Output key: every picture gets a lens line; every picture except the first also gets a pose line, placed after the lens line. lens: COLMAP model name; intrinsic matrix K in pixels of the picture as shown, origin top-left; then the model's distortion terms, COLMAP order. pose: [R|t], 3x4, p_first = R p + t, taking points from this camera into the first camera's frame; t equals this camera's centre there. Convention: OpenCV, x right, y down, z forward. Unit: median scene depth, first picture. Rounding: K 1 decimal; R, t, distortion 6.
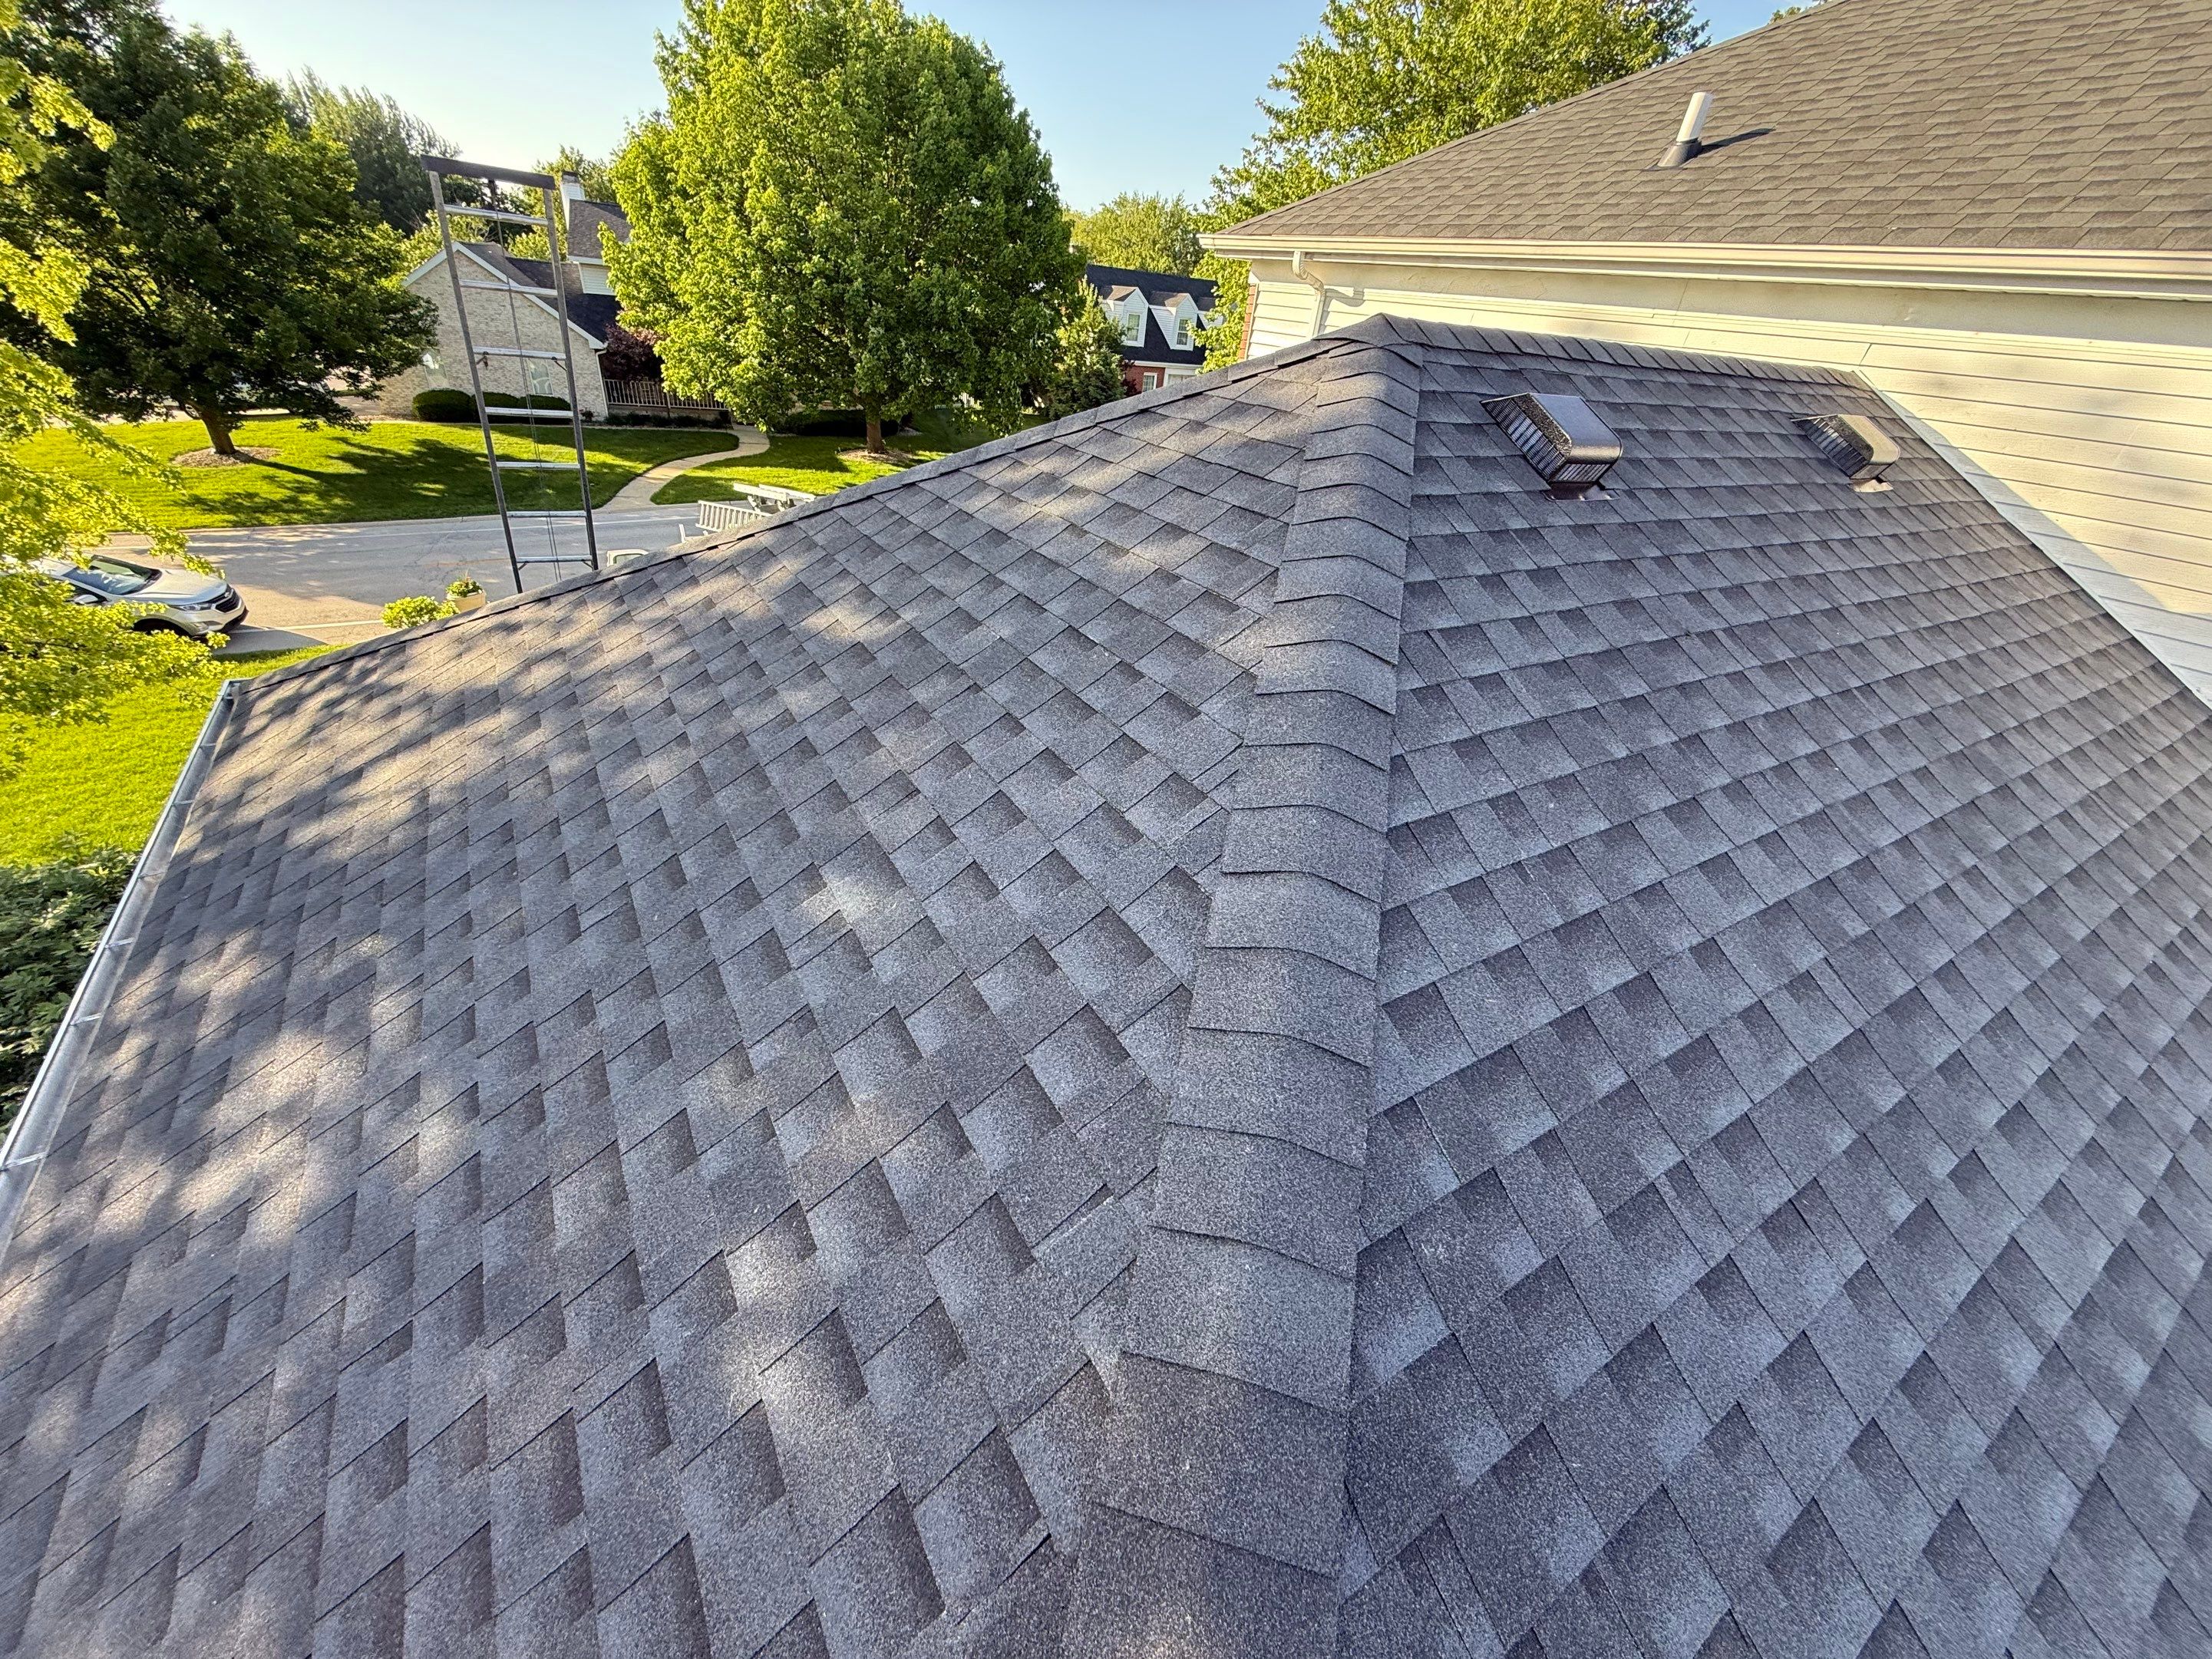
lens RADIAL K [[877.9, 0, 1097.2], [0, 877.9, 827.9], [0, 0, 1]] dist [-0.001907, -0.000118]
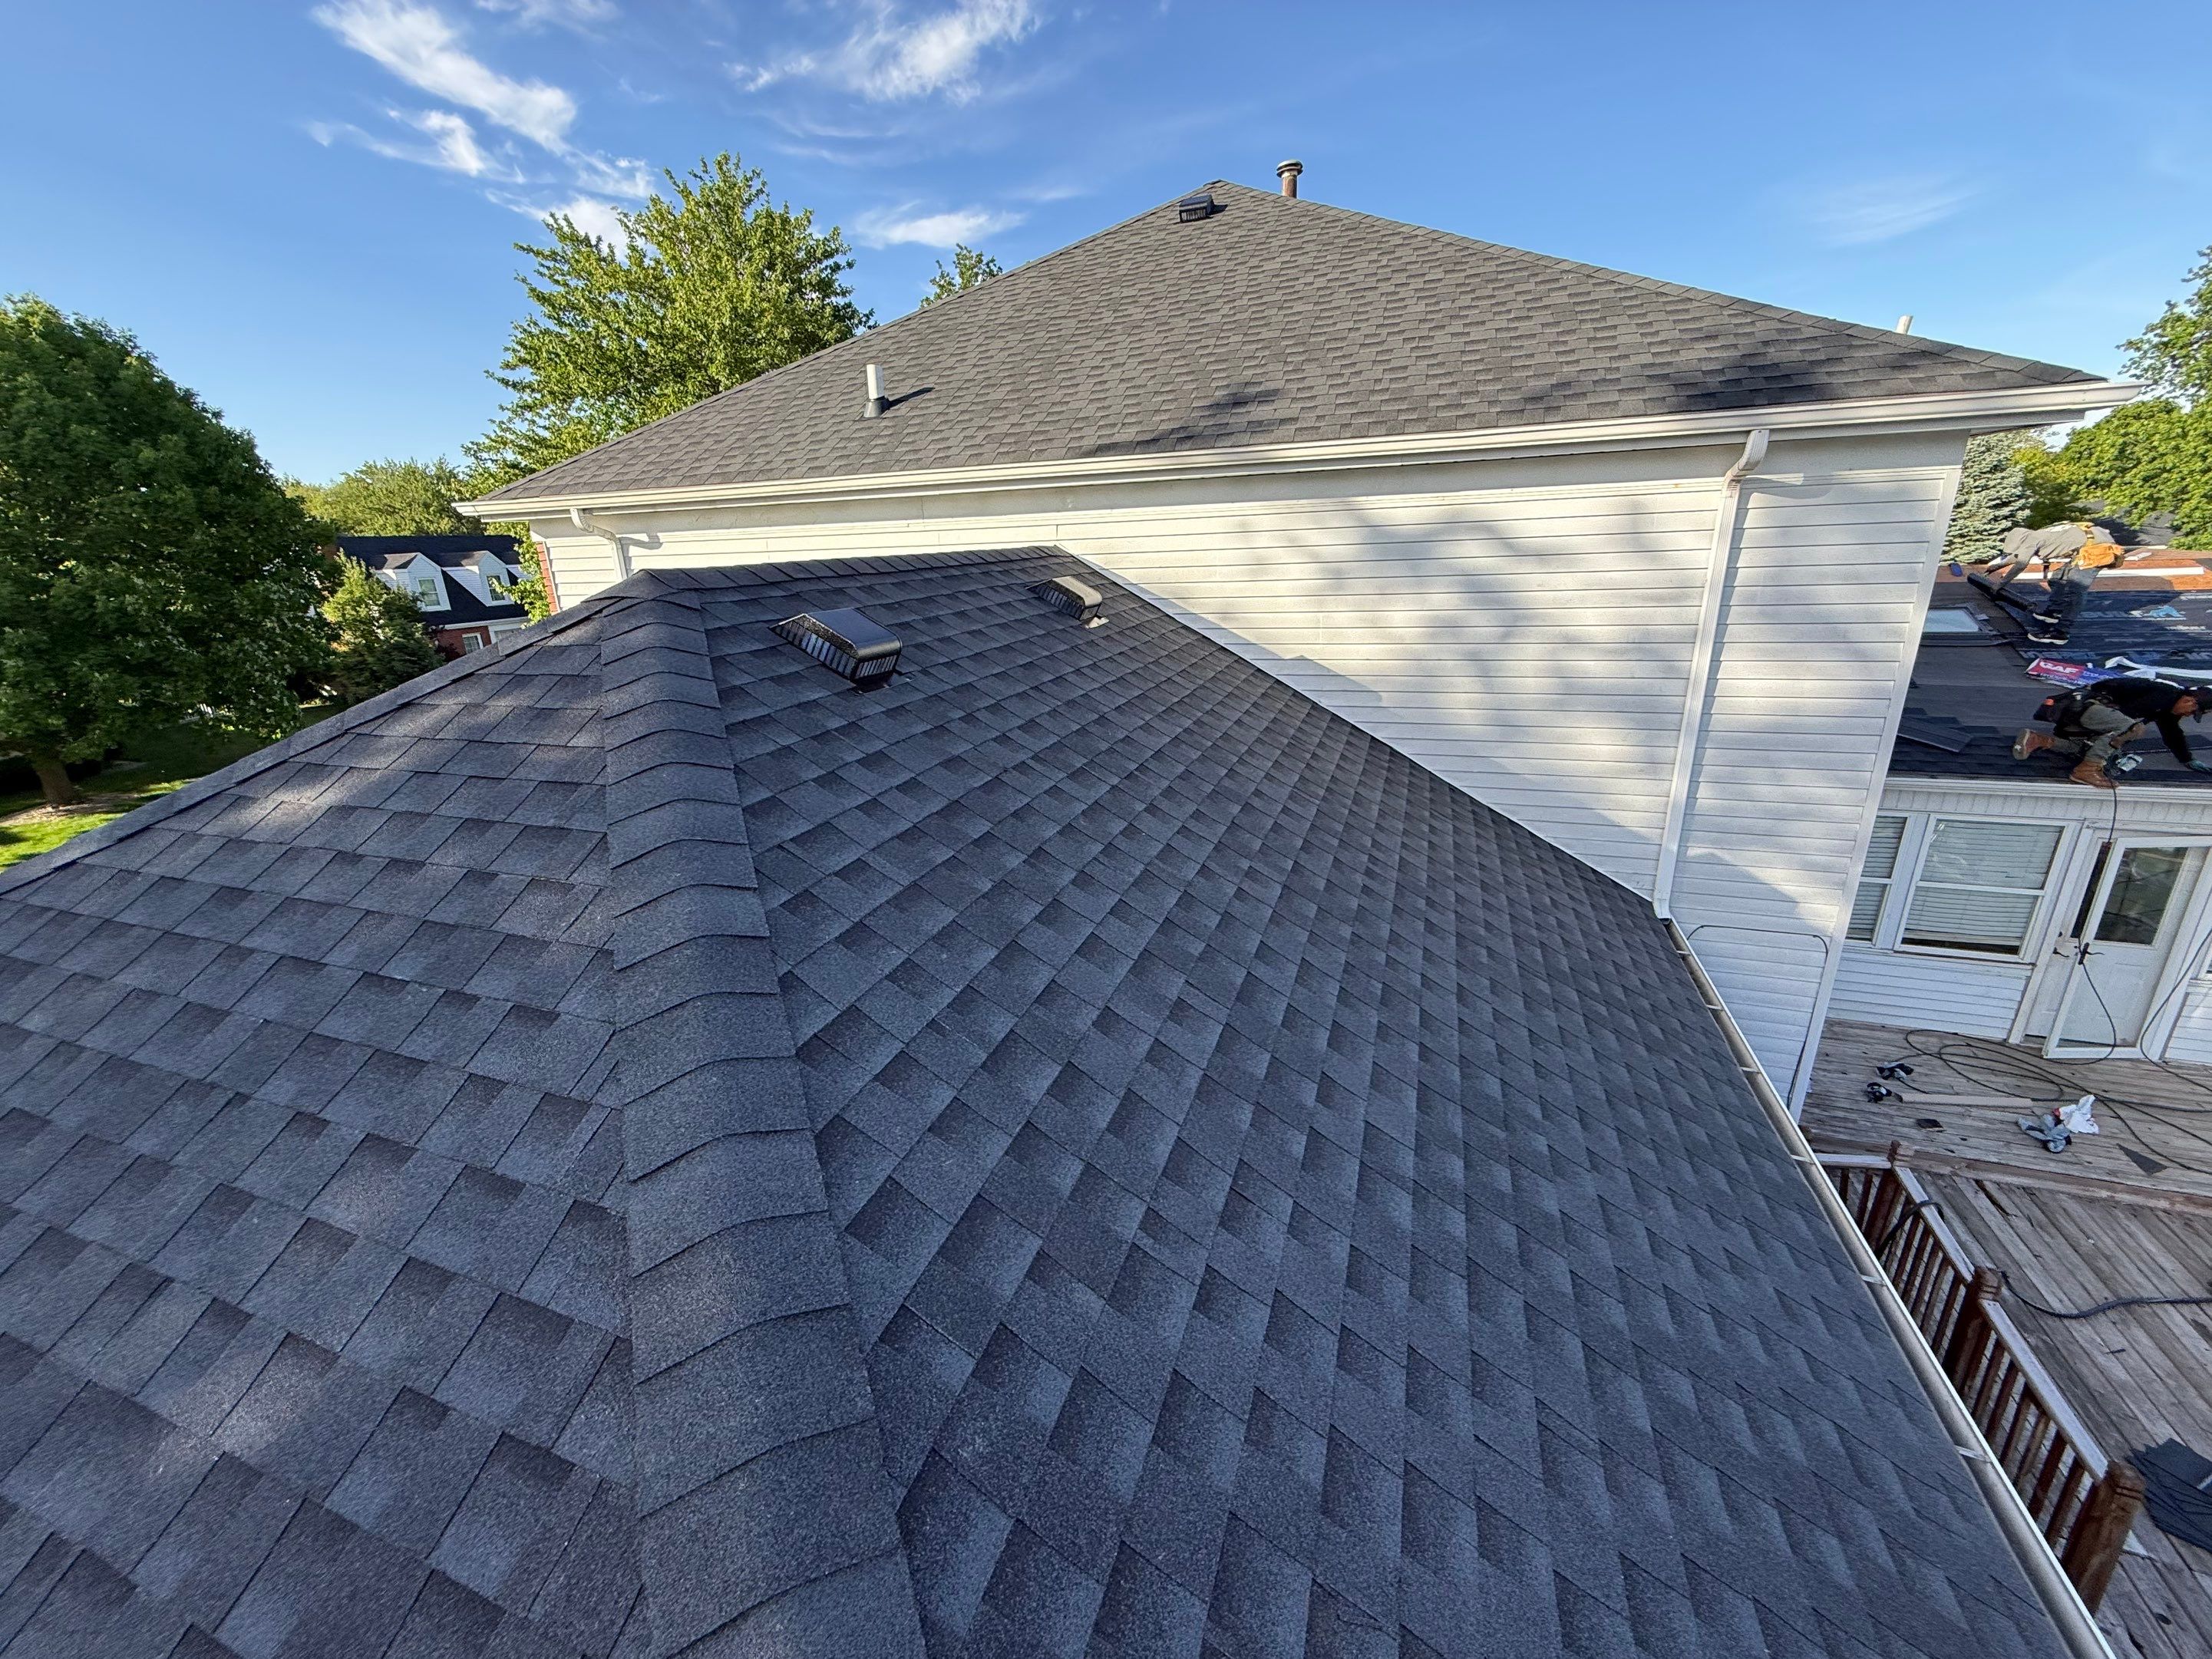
lens RADIAL K [[877.9, 0, 1099.2], [0, 877.9, 826.8], [0, 0, 1]] dist [-0.001907, -0.000118]
pose [[0.777599, -0.310891, 0.546522, 0.097408], [0.415304, 0.906569, -0.075195, -0.007749], [-0.472082, 0.285445, 0.834062, -0.044861]]
